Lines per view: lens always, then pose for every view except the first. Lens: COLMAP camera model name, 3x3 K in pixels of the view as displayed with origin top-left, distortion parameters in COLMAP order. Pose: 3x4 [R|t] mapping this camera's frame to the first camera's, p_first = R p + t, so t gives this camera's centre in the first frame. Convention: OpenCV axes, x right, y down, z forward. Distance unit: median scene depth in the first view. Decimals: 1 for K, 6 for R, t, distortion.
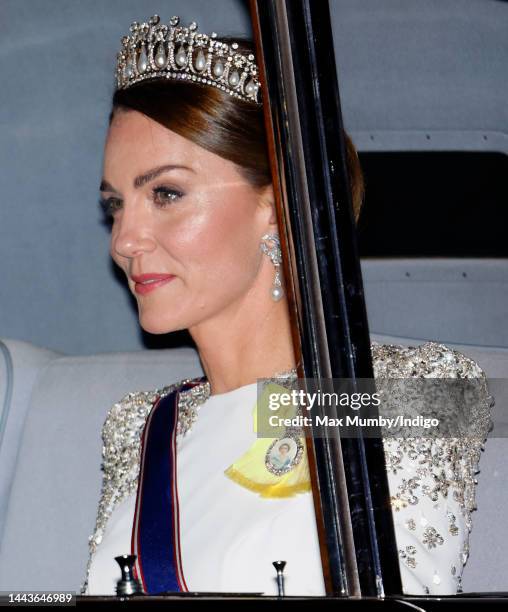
lens RADIAL K [[394.1, 0, 254.0], [0, 394.1, 306.0], [0, 0, 1]] dist [0.006890, -0.002041]
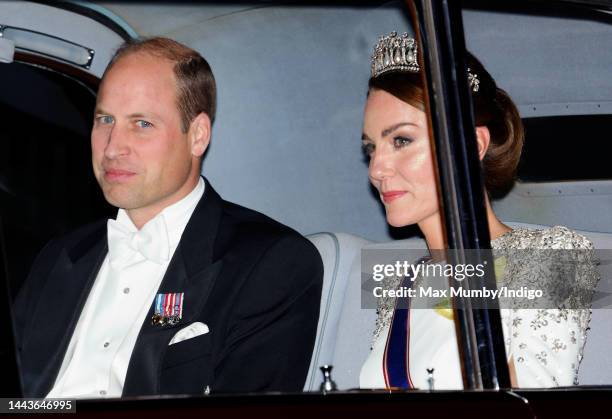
lens RADIAL K [[248.9, 0, 306.0], [0, 248.9, 209.5], [0, 0, 1]] dist [-0.002258, -0.000145]
pose [[0.999941, -0.010649, 0.002112, -0.618177], [0.010648, 0.999943, 0.000500, -0.010194], [-0.002117, -0.000478, 0.999998, -0.016064]]
